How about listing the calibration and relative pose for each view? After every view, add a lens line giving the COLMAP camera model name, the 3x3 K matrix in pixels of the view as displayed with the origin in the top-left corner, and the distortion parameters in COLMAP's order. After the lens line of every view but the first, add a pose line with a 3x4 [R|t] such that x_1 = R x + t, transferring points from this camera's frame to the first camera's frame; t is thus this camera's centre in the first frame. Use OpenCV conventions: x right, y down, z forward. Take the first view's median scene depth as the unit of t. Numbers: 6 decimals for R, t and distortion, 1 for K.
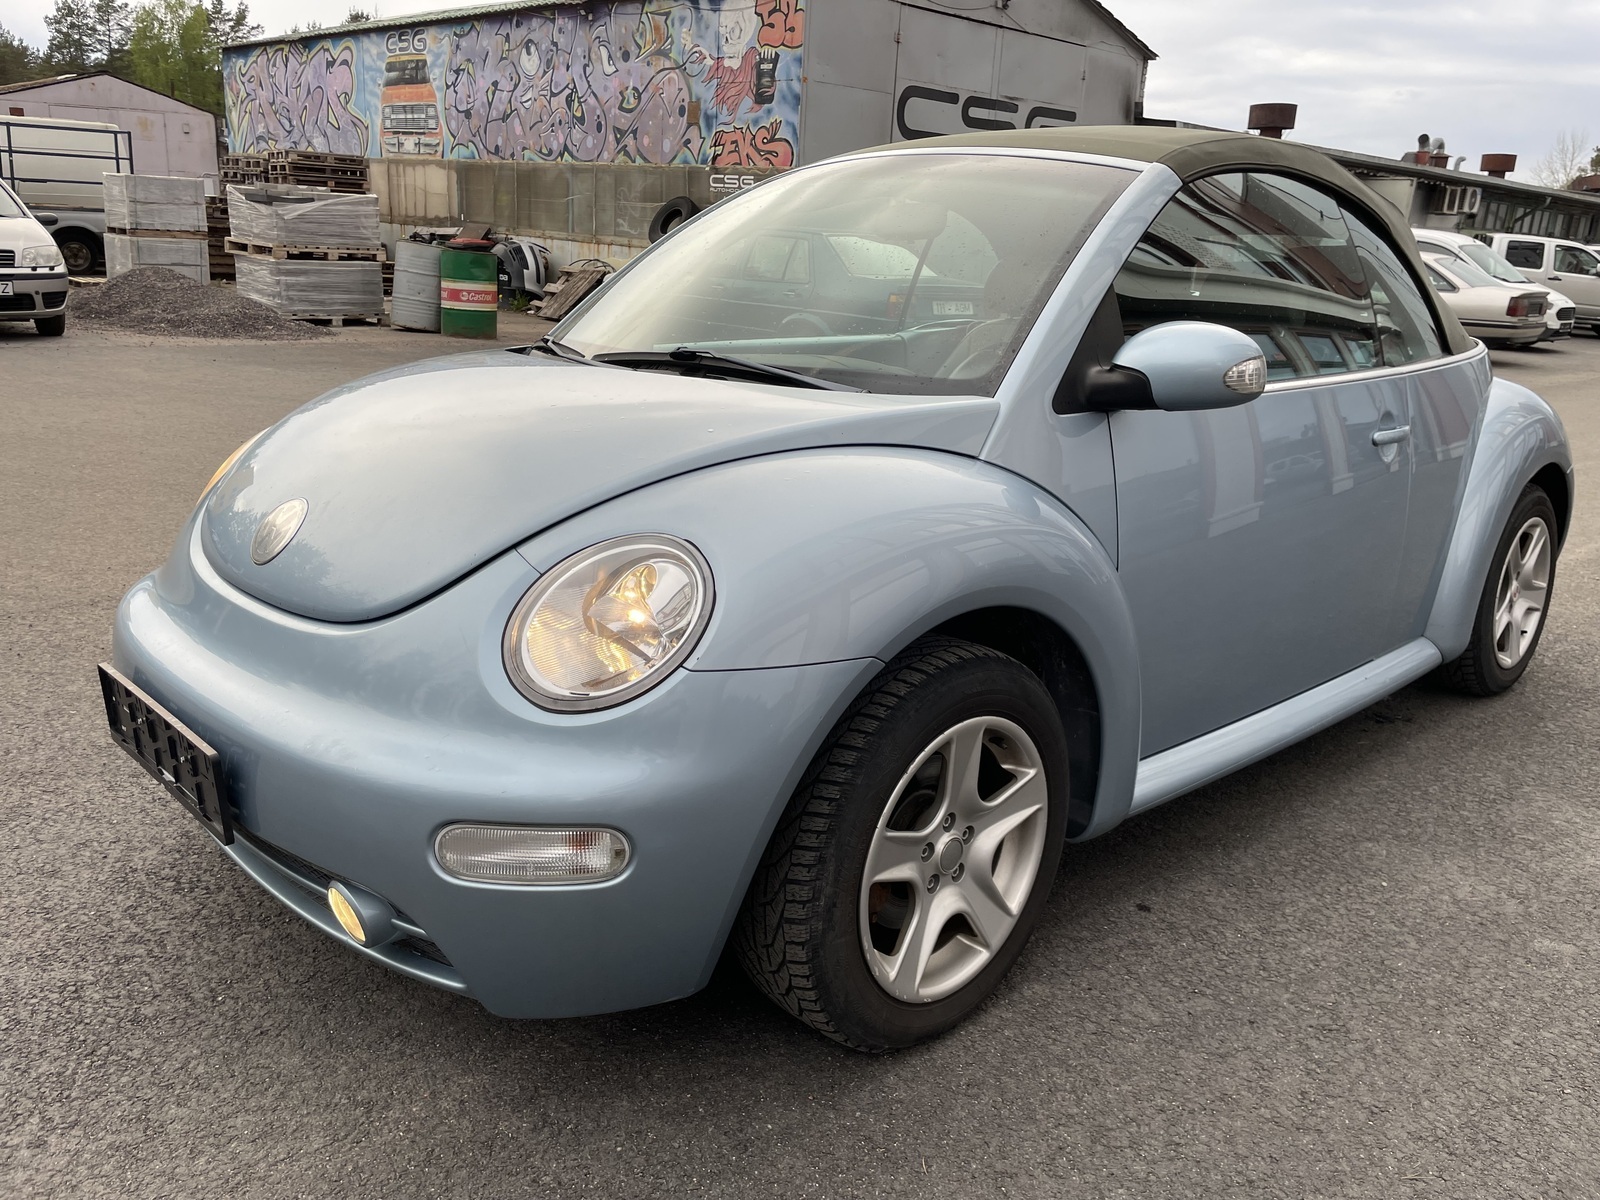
lens RADIAL K [[1207.8, 0, 800.0], [0, 1207.8, 600.0], [0, 0, 1]] dist [0.093769, -0.152368]
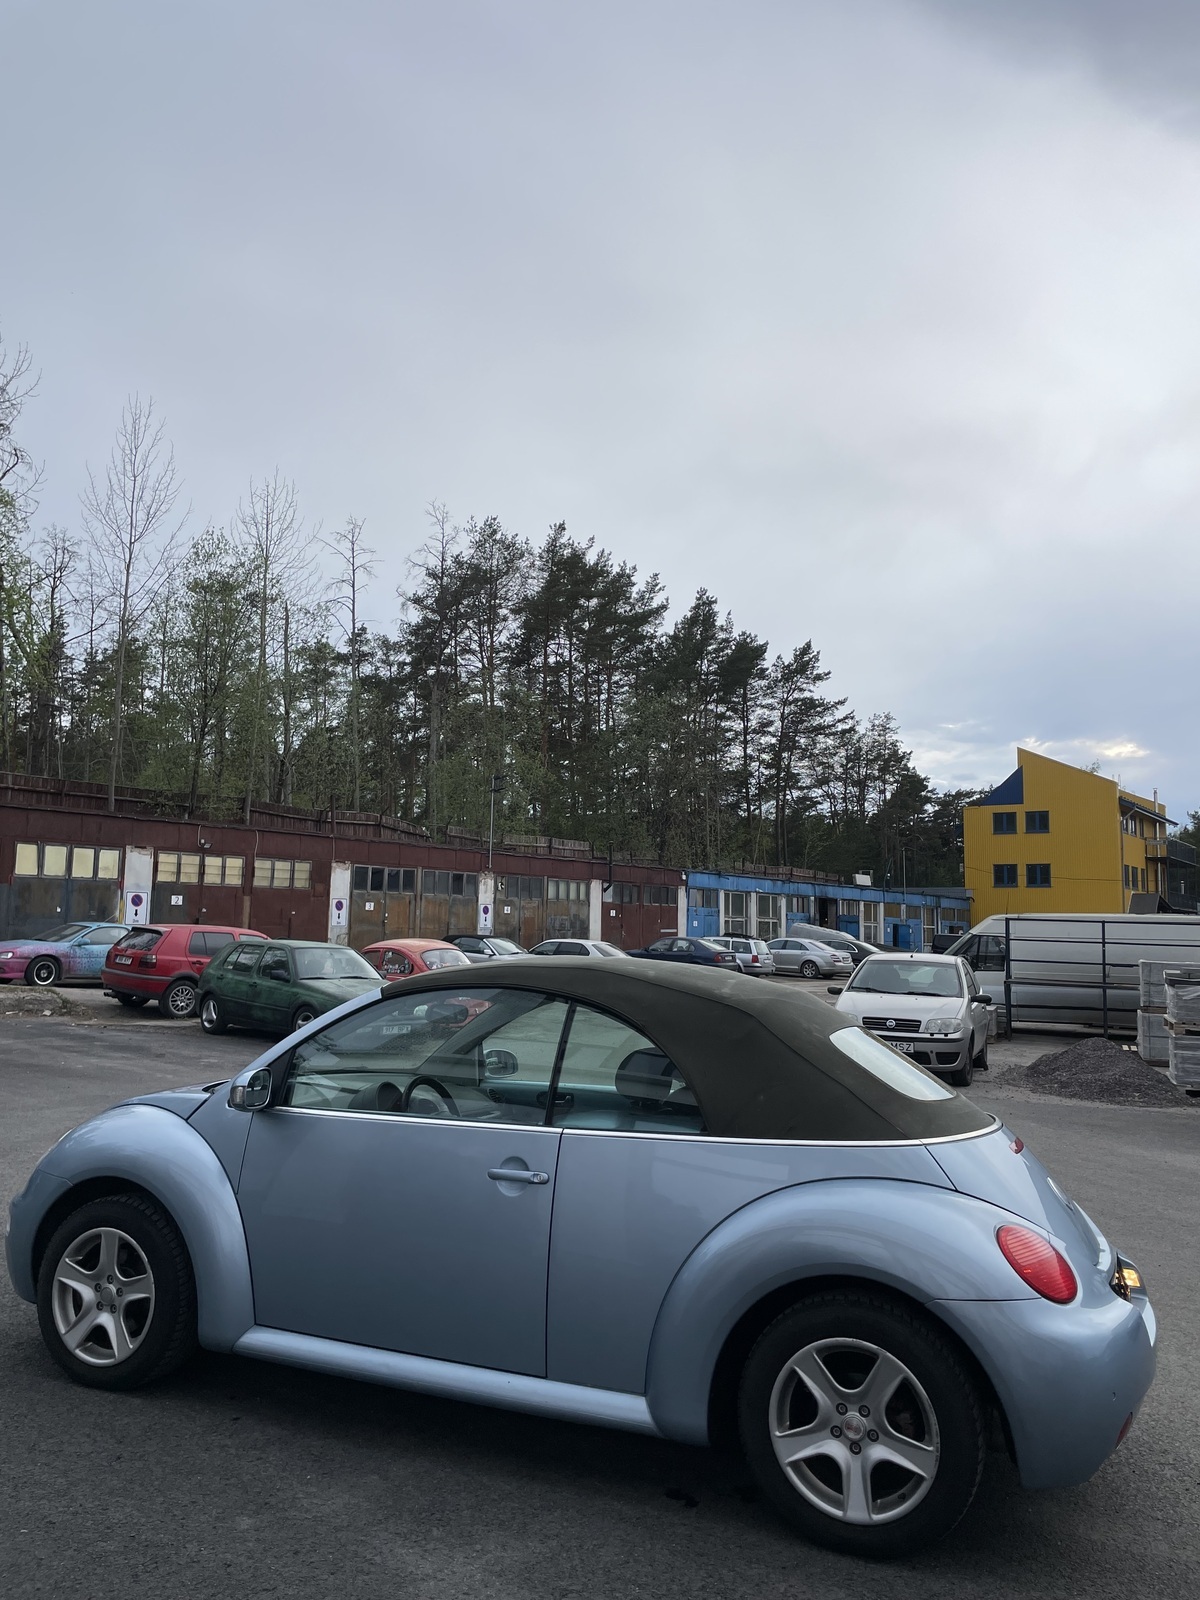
lens RADIAL K [[1202.3, 0, 600.0], [0, 1202.3, 800.0], [0, 0, 1]] dist [0.106520, -0.140159]
pose [[0.400702, -0.151116, -0.903660, 0.389445], [-0.263762, 0.925523, -0.271730, -0.037797], [0.877421, 0.347233, 0.331000, 0.107347]]
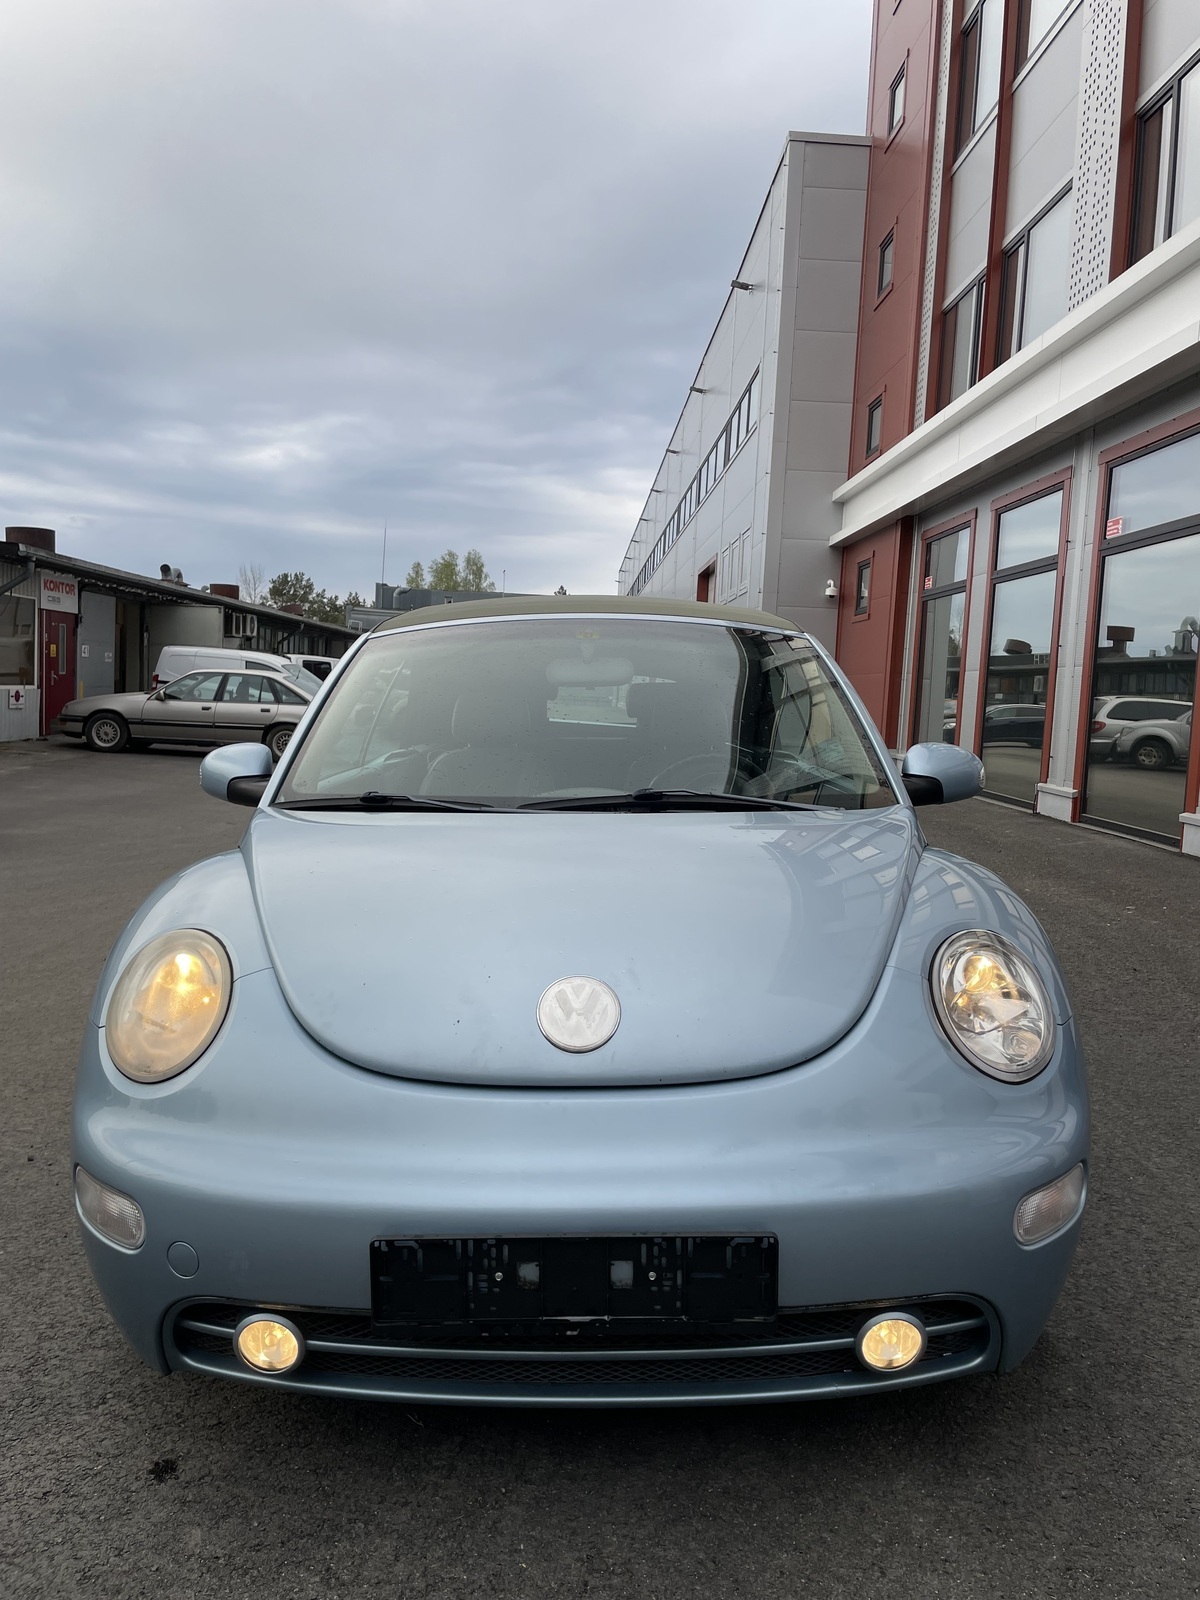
lens RADIAL K [[1202.3, 0, 600.0], [0, 1202.3, 800.0], [0, 0, 1]] dist [0.106520, -0.140159]
pose [[0.666866, -0.073390, 0.741555, -0.169938], [0.194173, 0.977874, -0.077838, -0.021661], [-0.719435, 0.195897, 0.666361, 0.053450]]
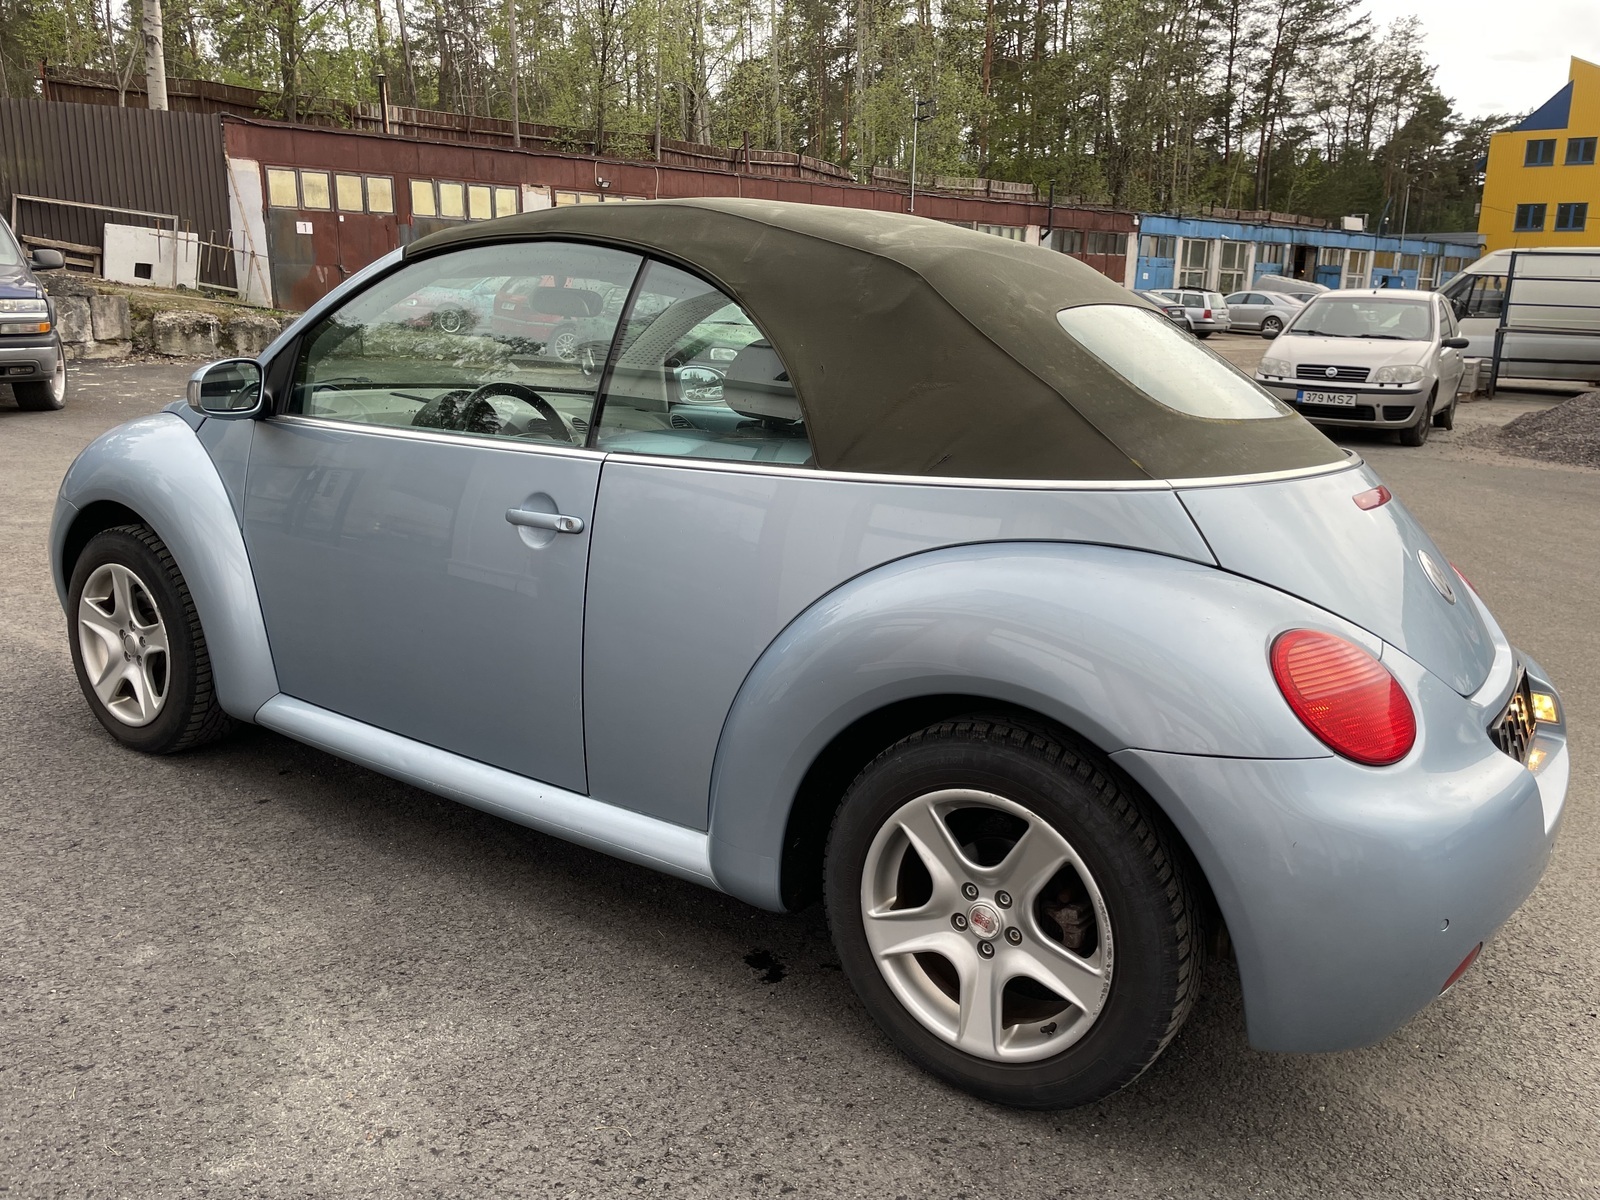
lens RADIAL K [[1209.9, 0, 816.4], [0, 1209.9, 601.3], [0, 0, 1]] dist [0.084368, -0.112383]
pose [[0.223353, 0.188304, -0.956376, 0.298747], [-0.291217, 0.949241, 0.118888, -0.051406], [0.930218, 0.251959, 0.266853, 0.210003]]
